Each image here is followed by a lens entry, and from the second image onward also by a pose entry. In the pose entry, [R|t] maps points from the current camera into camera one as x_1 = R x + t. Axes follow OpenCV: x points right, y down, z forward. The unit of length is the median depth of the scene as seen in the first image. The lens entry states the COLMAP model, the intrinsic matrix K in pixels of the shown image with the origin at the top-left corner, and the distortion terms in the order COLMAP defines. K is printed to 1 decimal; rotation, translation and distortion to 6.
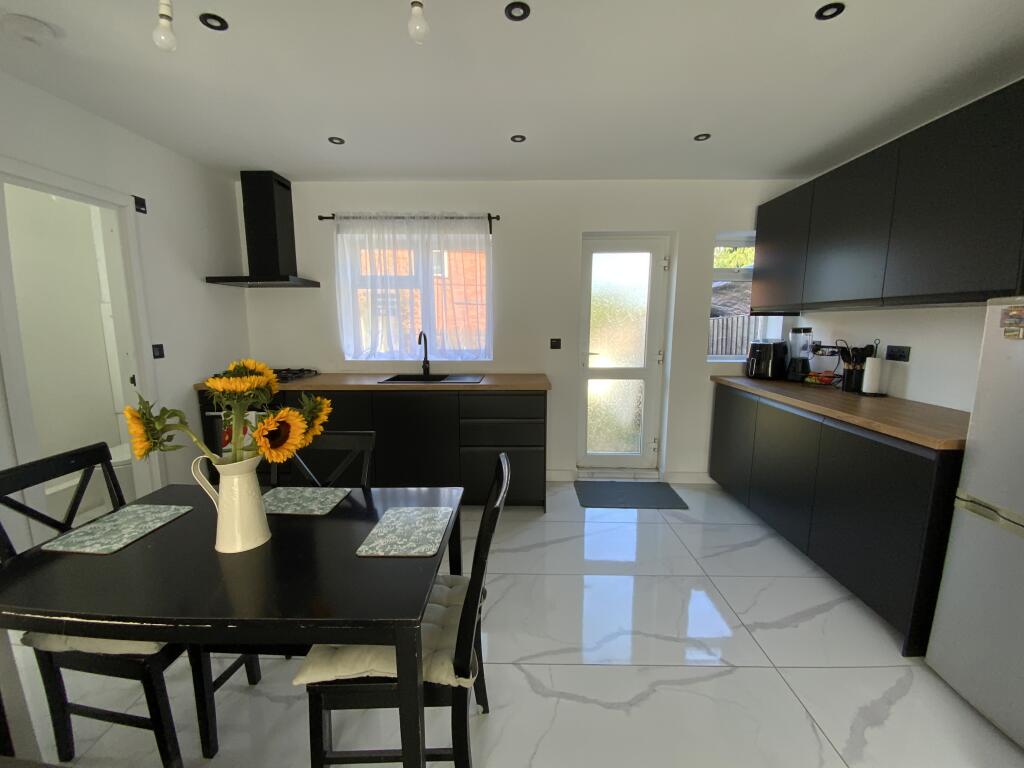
lens RADIAL K [[413.4, 0, 510.8], [0, 413.4, 388.2], [0, 0, 1]] dist [0.011908, -0.009758]
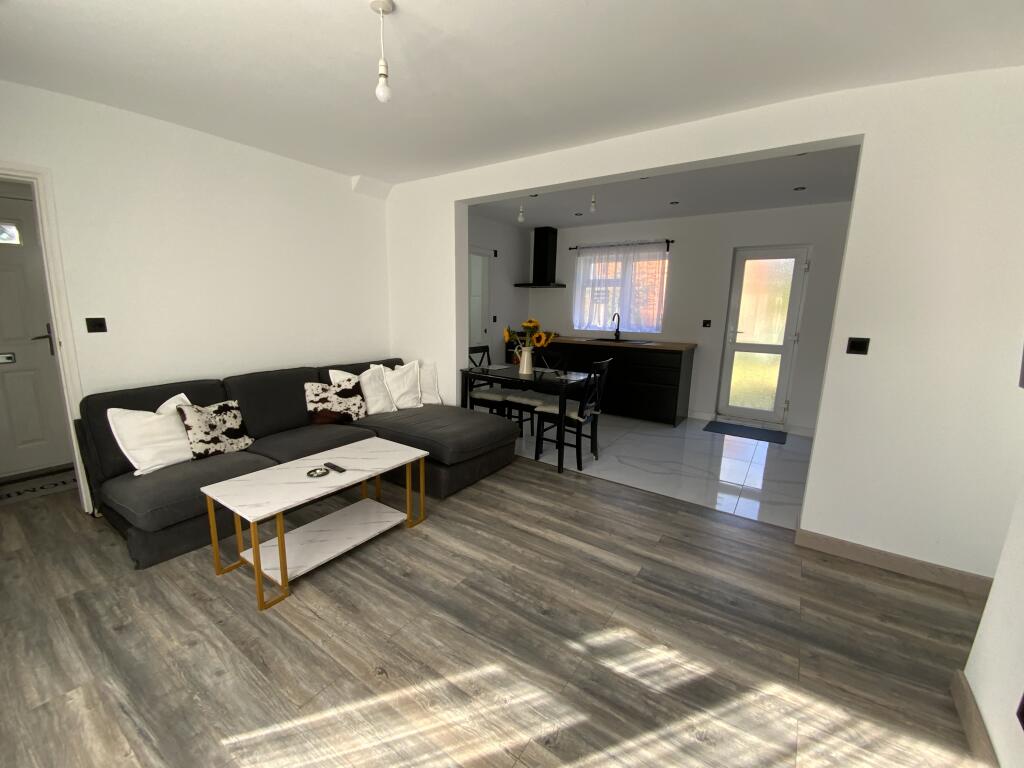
lens RADIAL K [[413.4, 0, 510.8], [0, 413.4, 388.2], [0, 0, 1]] dist [0.011908, -0.009758]
pose [[0.835381, 0.128616, -0.534413, 0.363520], [-0.107771, 0.991694, 0.070204, 0.094450], [0.539003, -0.001053, 0.842303, -0.648561]]
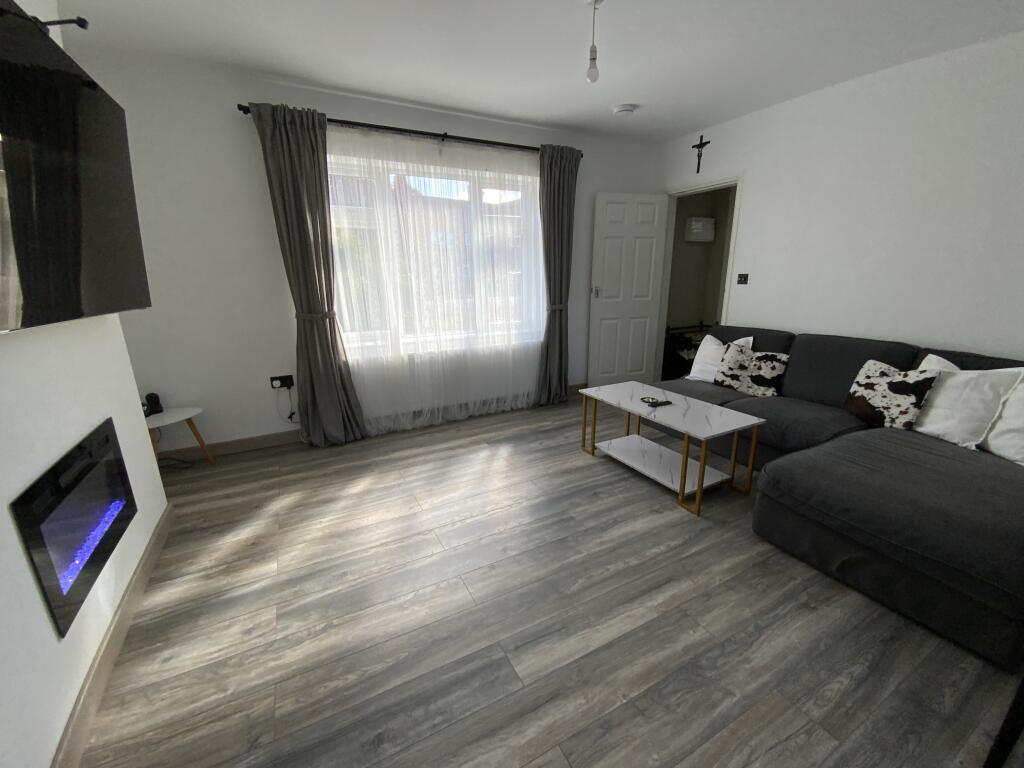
lens RADIAL K [[426.1, 0, 518.6], [0, 426.1, 384.6], [0, 0, 1]] dist [0.014945, -0.000008]
pose [[-0.865183, 0.142035, -0.480921, 0.382179], [-0.062508, 0.921021, 0.384465, -0.022473], [0.497546, 0.362694, -0.787973, 0.264536]]
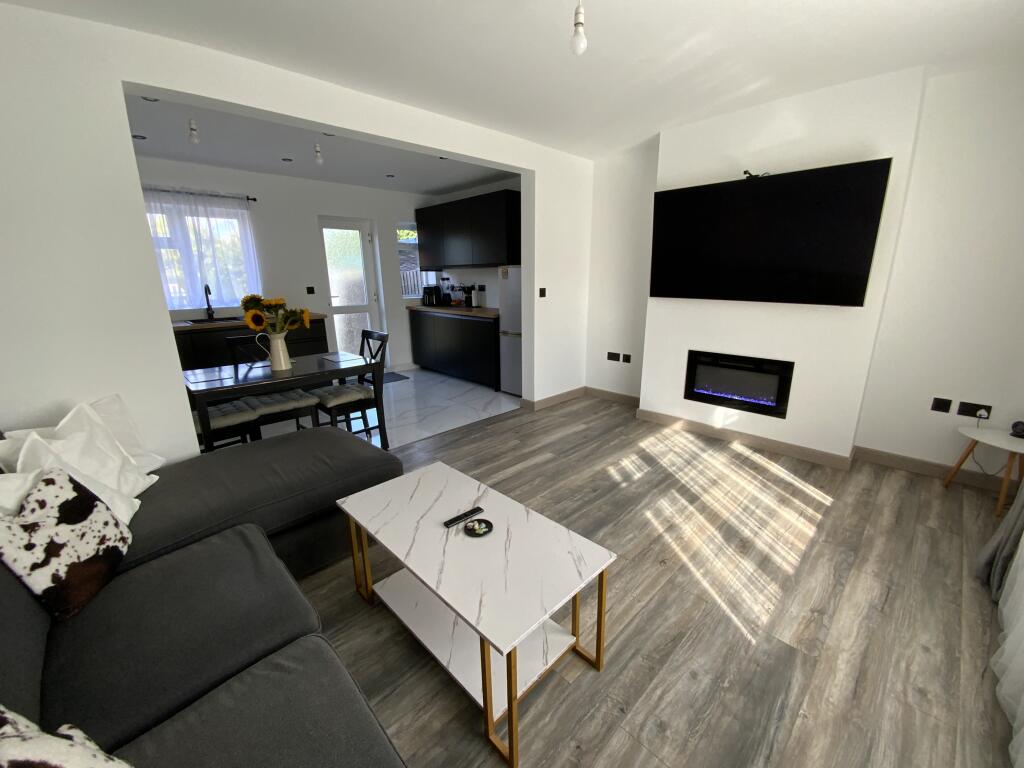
lens RADIAL K [[413.4, 0, 510.8], [0, 413.4, 388.2], [0, 0, 1]] dist [0.011908, -0.009758]
pose [[0.705740, -0.196400, 0.680705, -0.490369], [0.119338, 0.980034, 0.159036, 0.088467], [-0.698348, -0.031004, 0.715087, -0.602574]]
